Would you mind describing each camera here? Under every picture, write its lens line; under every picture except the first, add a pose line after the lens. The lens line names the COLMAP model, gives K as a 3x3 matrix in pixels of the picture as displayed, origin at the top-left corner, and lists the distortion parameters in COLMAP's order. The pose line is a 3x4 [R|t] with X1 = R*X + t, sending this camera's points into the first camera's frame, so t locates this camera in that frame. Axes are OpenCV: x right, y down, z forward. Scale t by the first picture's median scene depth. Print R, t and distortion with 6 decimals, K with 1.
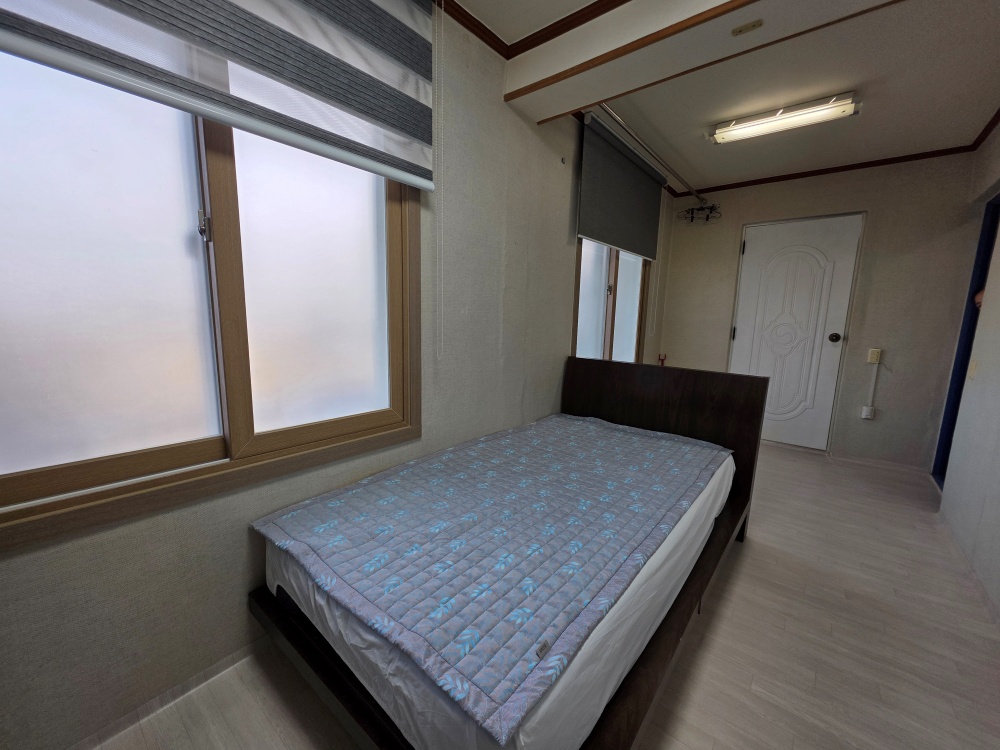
lens RADIAL K [[402.4, 0, 499.3], [0, 402.4, 376.6], [0, 0, 1]] dist [0.006381, -0.001110]
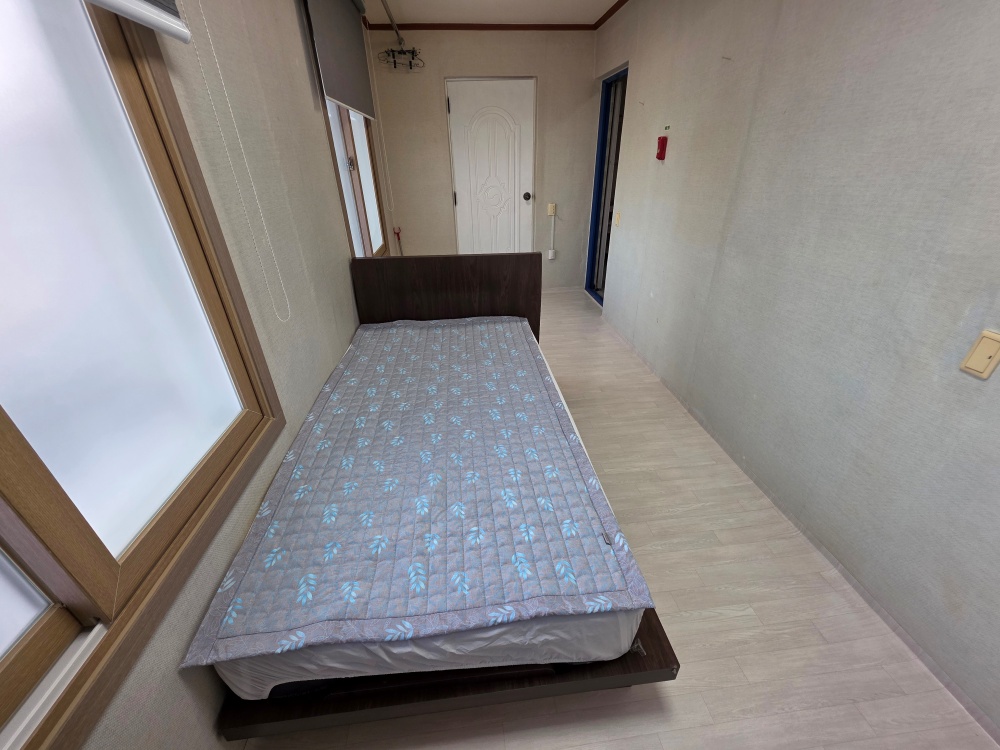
lens RADIAL K [[402.4, 0, 500.8], [0, 402.4, 377.0], [0, 0, 1]] dist [0.006381, -0.001110]
pose [[0.700276, -0.375192, 0.607326, -0.407098], [0.144895, 0.907743, 0.393711, -0.207357], [-0.699013, -0.187708, 0.690033, 0.234673]]
